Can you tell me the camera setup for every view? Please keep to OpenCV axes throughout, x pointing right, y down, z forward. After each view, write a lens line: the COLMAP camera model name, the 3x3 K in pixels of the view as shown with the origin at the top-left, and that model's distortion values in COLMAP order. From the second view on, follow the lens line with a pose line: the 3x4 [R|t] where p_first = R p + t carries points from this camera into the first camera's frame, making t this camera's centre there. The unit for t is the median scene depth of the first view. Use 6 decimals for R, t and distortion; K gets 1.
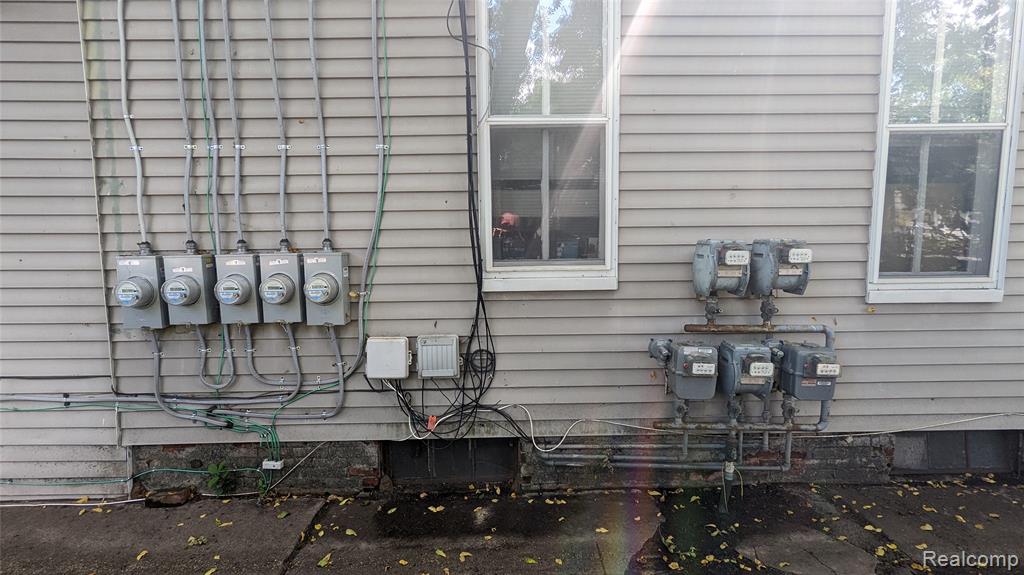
lens RADIAL K [[480.1, 0, 512.4], [0, 480.1, 287.4], [0, 0, 1]] dist [0.000685, 0.000097]
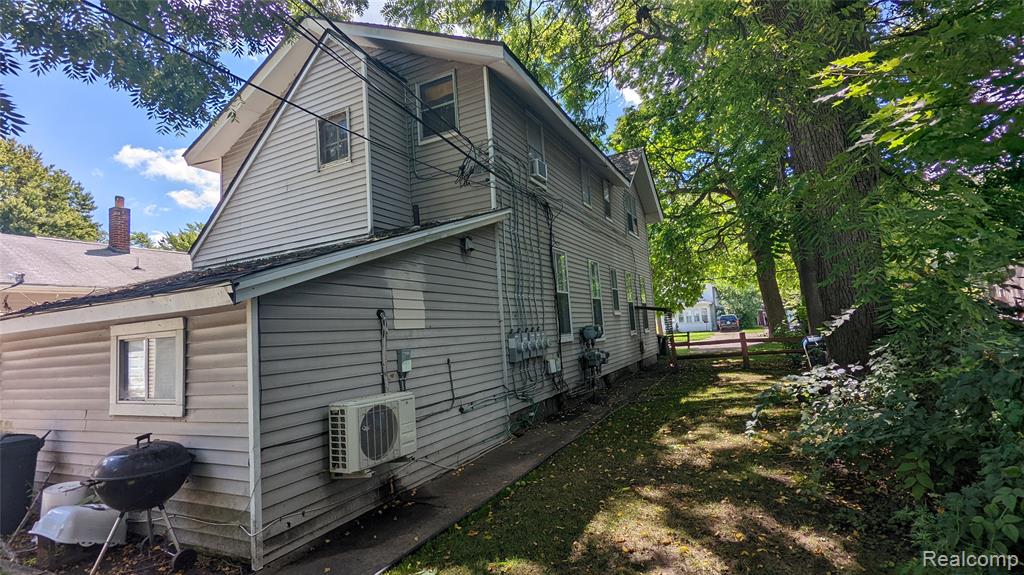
lens RADIAL K [[480.1, 0, 513.4], [0, 480.1, 286.3], [0, 0, 1]] dist [0.000685, 0.000097]
pose [[0.464367, 0.062844, 0.883410, -2.956262], [0.157001, 0.975839, -0.151948, 0.075175], [-0.871616, 0.209256, 0.443281, -0.211260]]
